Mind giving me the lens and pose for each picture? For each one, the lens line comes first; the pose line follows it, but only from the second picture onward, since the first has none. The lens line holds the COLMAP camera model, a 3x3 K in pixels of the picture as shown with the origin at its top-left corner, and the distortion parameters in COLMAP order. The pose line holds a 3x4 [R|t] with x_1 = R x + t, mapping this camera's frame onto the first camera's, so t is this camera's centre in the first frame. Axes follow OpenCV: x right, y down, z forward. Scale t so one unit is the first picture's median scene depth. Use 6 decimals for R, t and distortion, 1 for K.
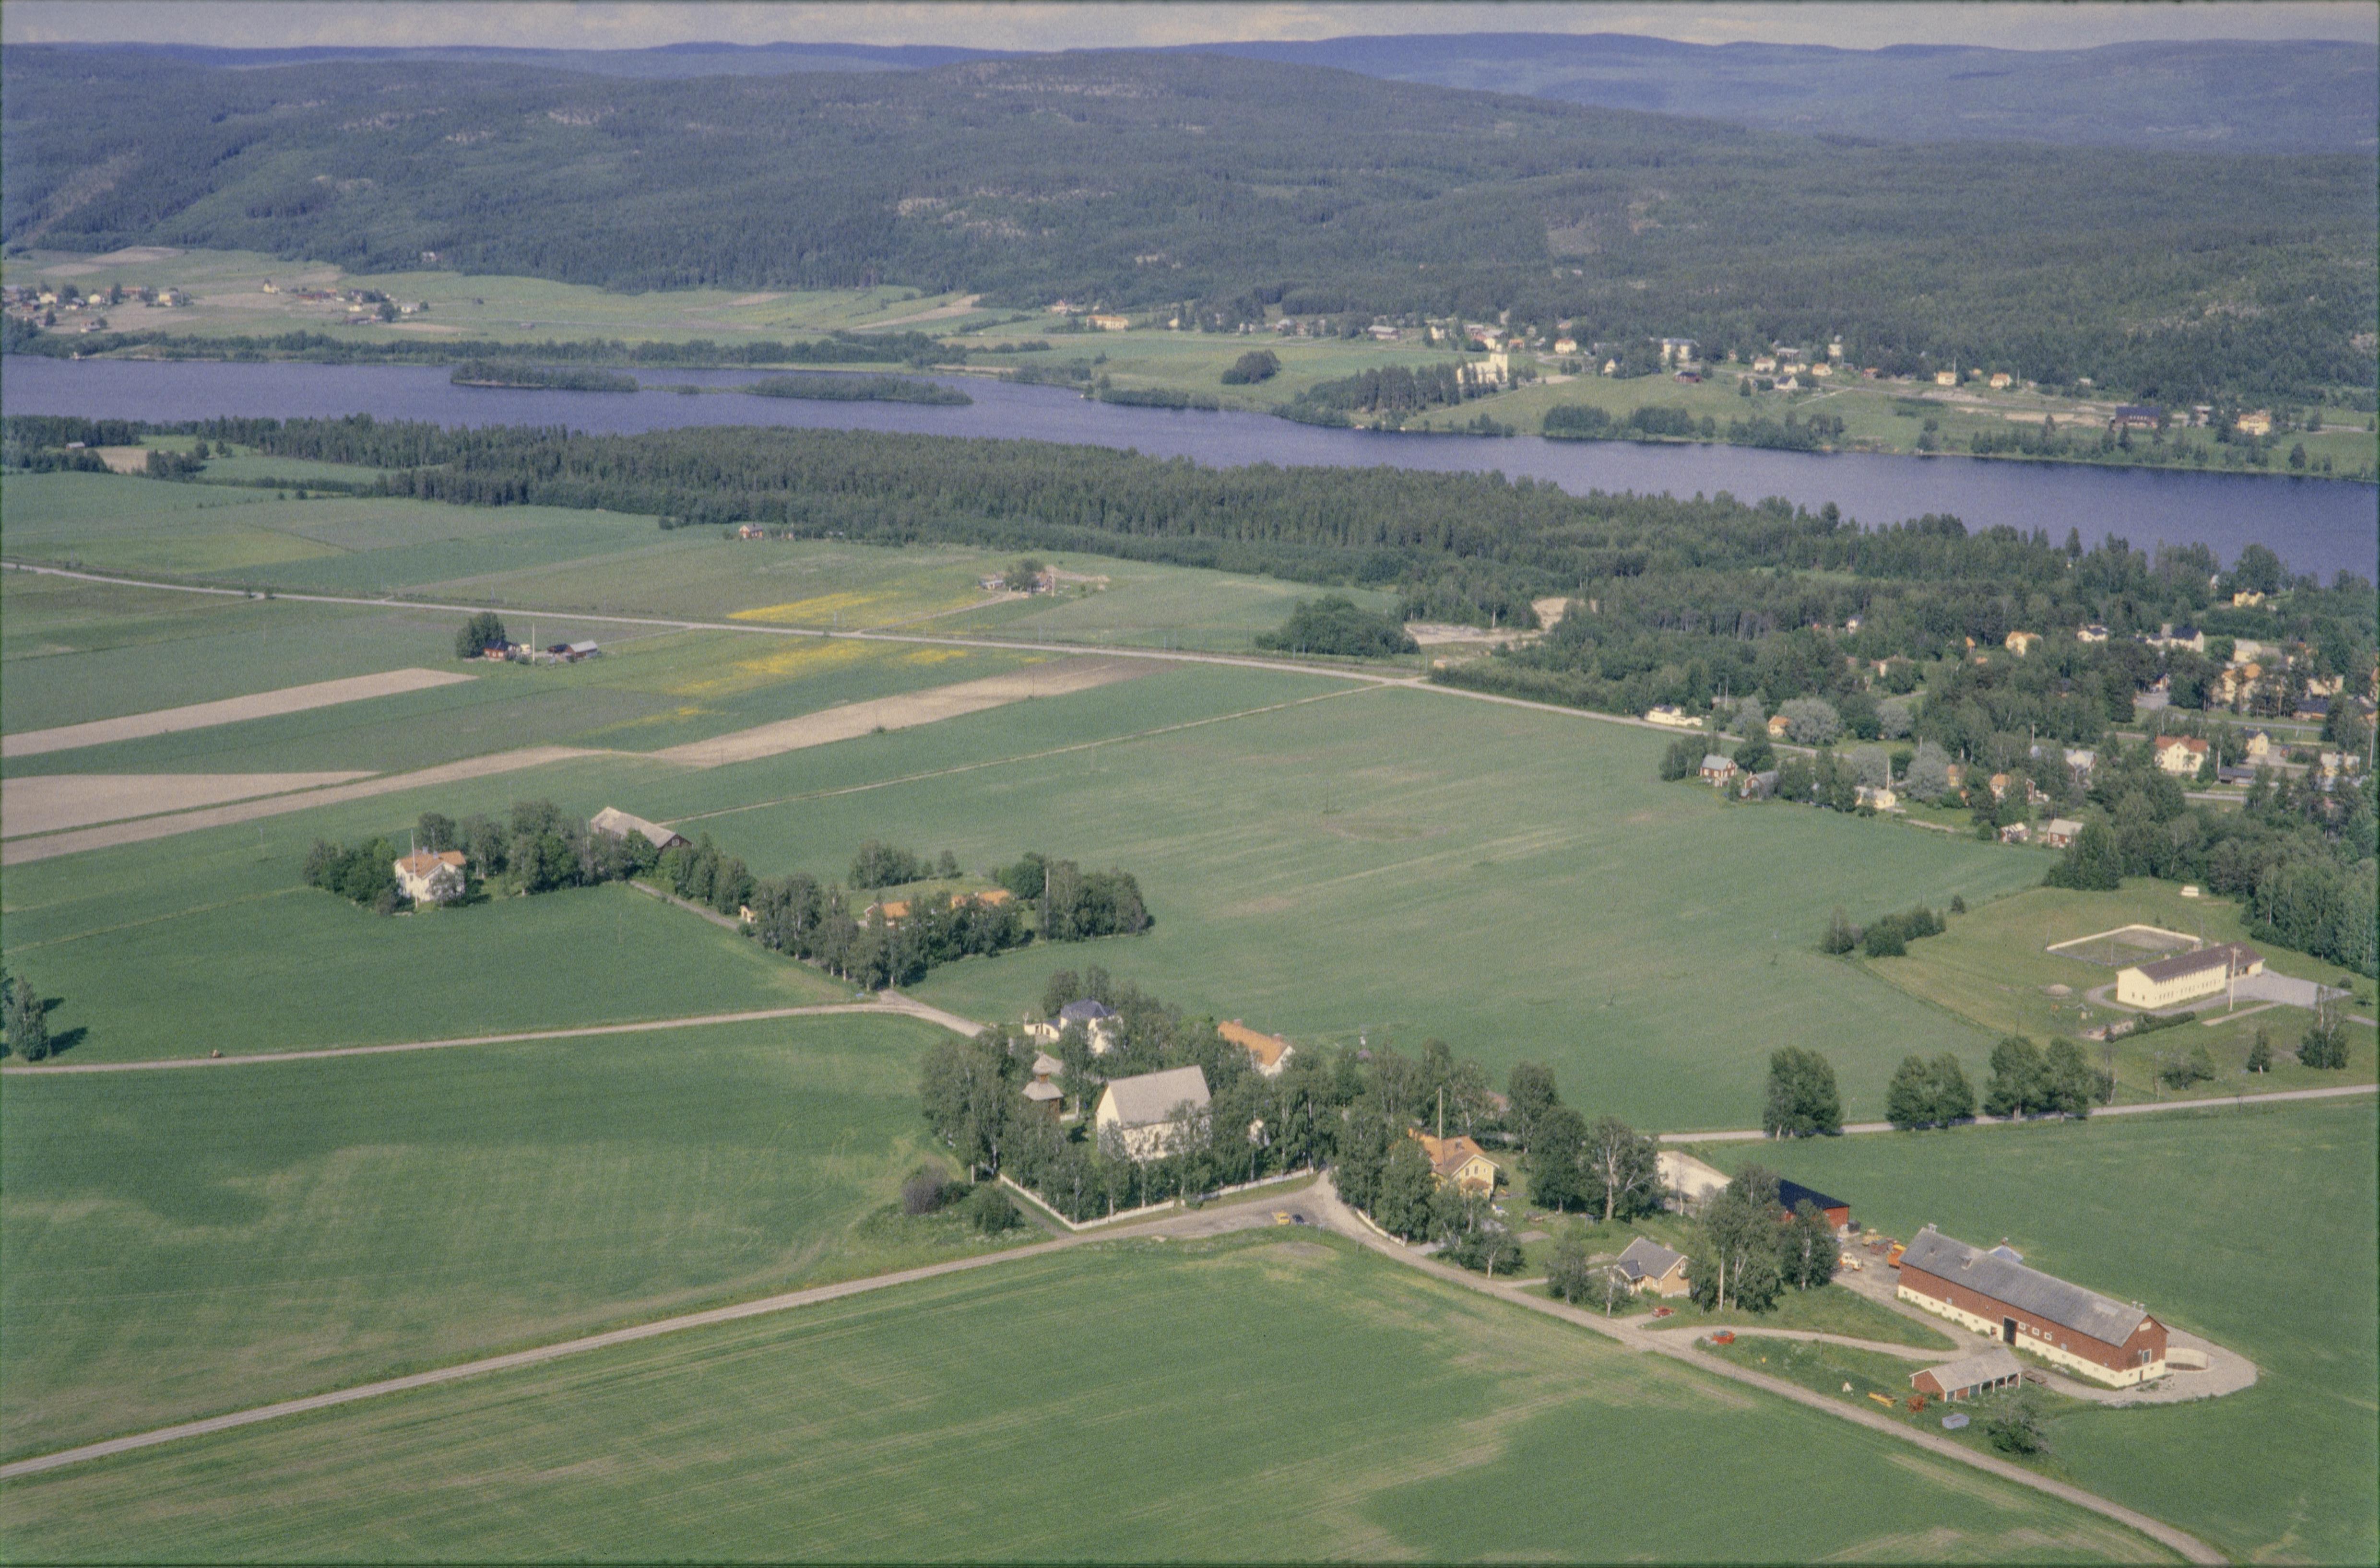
lens RADIAL K [[3500.3, 0, 1142.4], [0, 3500.3, 855.1], [0, 0, 1]] dist [-0.065772, 0.014237]
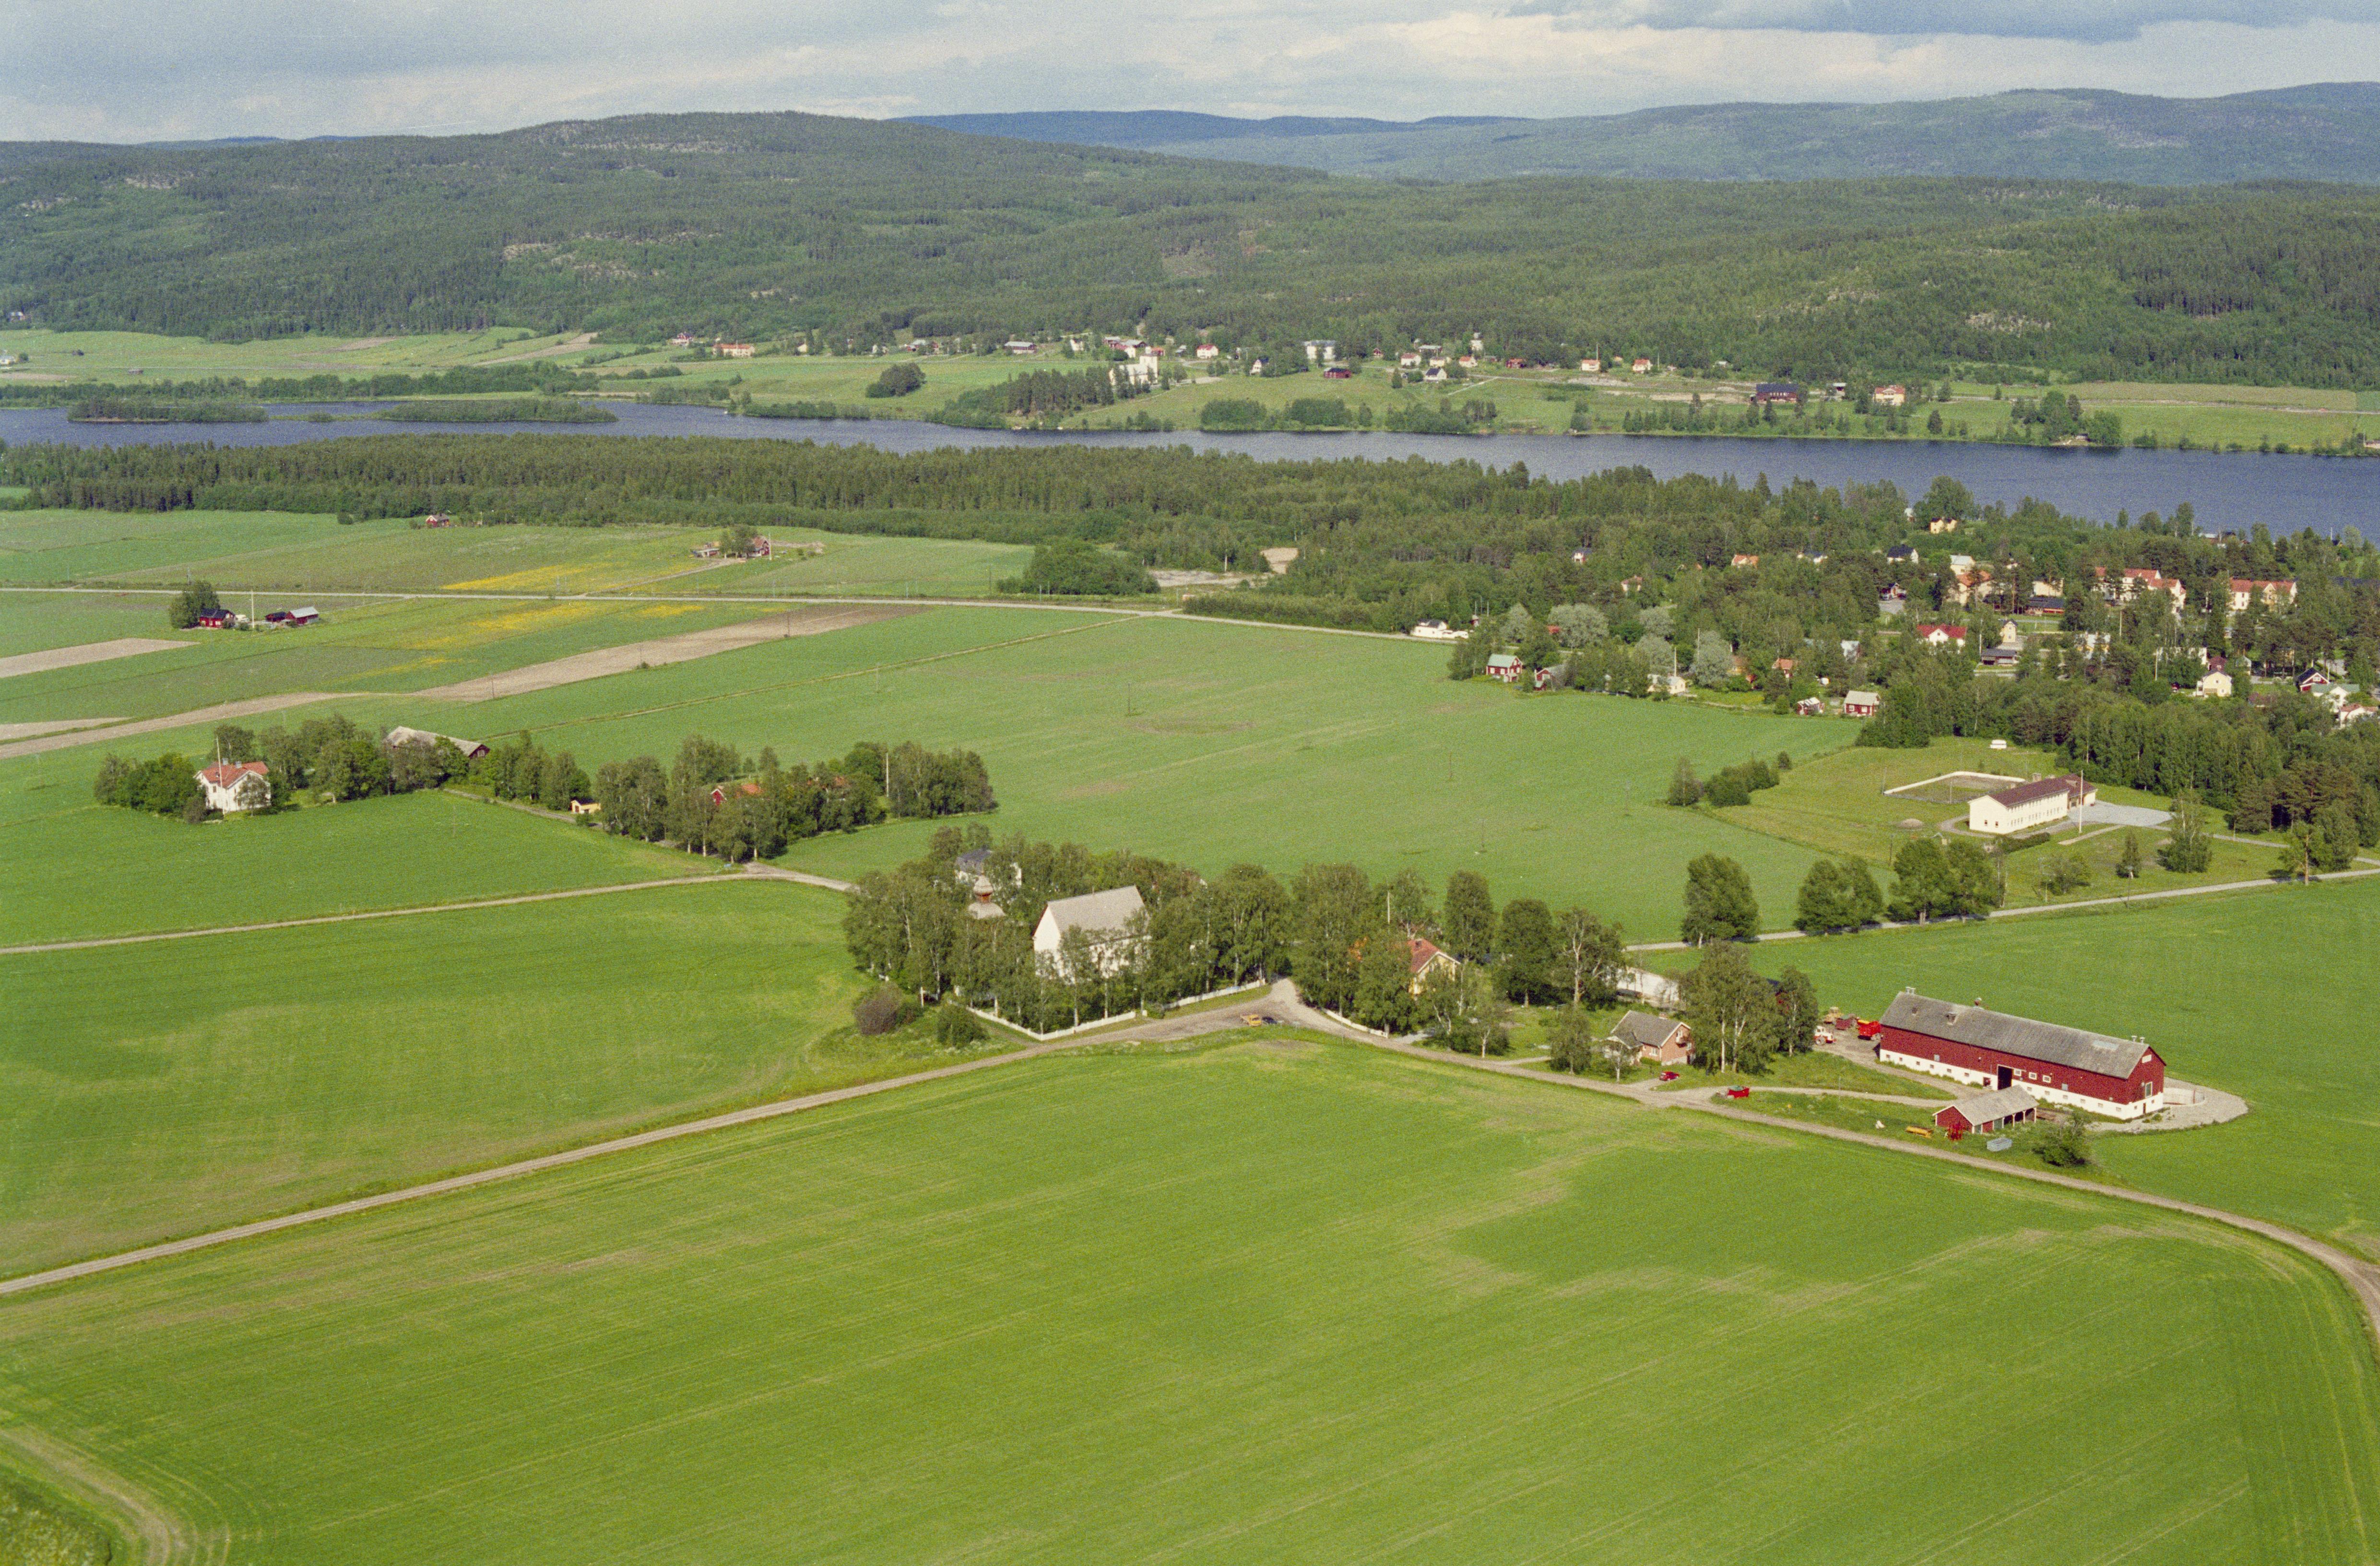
lens RADIAL K [[3482.3, 0, 1213.0], [0, 3482.3, 738.6], [0, 0, 1]] dist [-0.106467, -0.001220]
pose [[0.988800, -0.037235, 0.144526, -0.053517], [0.045303, 0.997570, -0.052935, 0.038400], [-0.142204, 0.058889, 0.988084, 0.023621]]
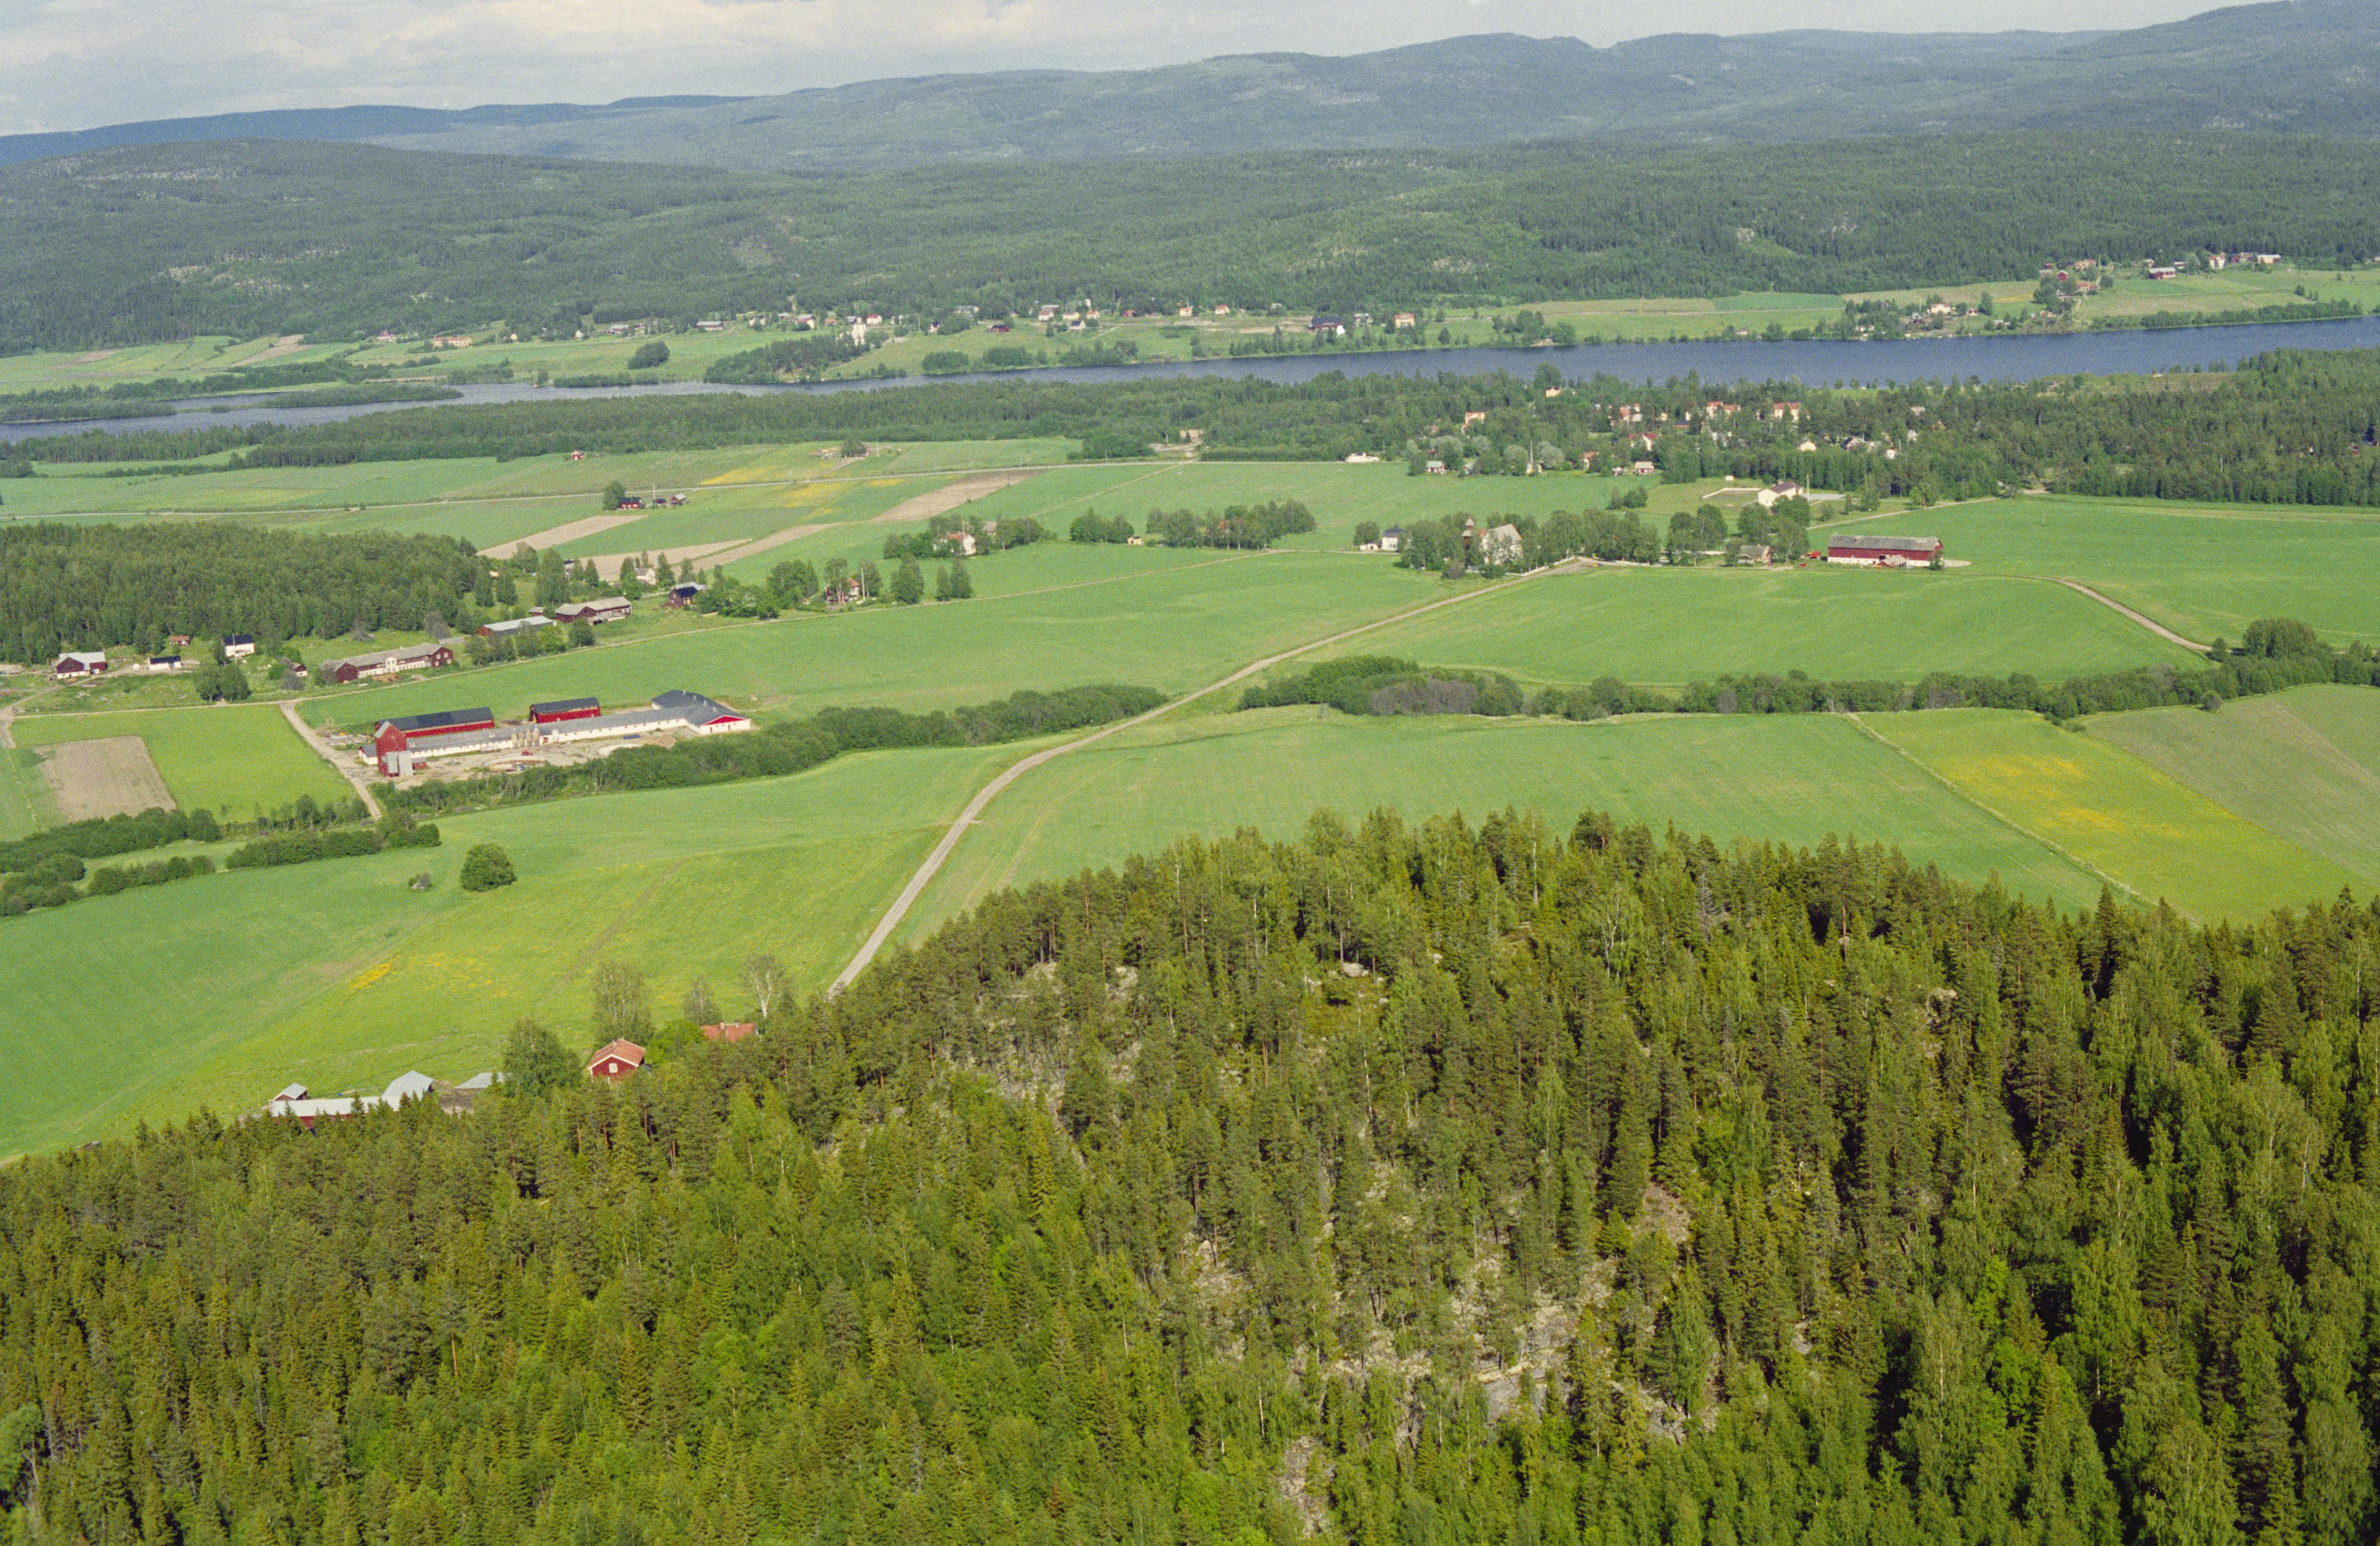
lens RADIAL K [[3429.0, 0, 1190.0], [0, 3429.0, 773.0], [0, 0, 1]] dist [-0.093184, 0.014328]
pose [[0.920974, -0.125279, 0.368935, -0.558753], [0.138020, 0.990395, -0.008232, 0.114748], [-0.364360, 0.058502, 0.929419, -0.550480]]
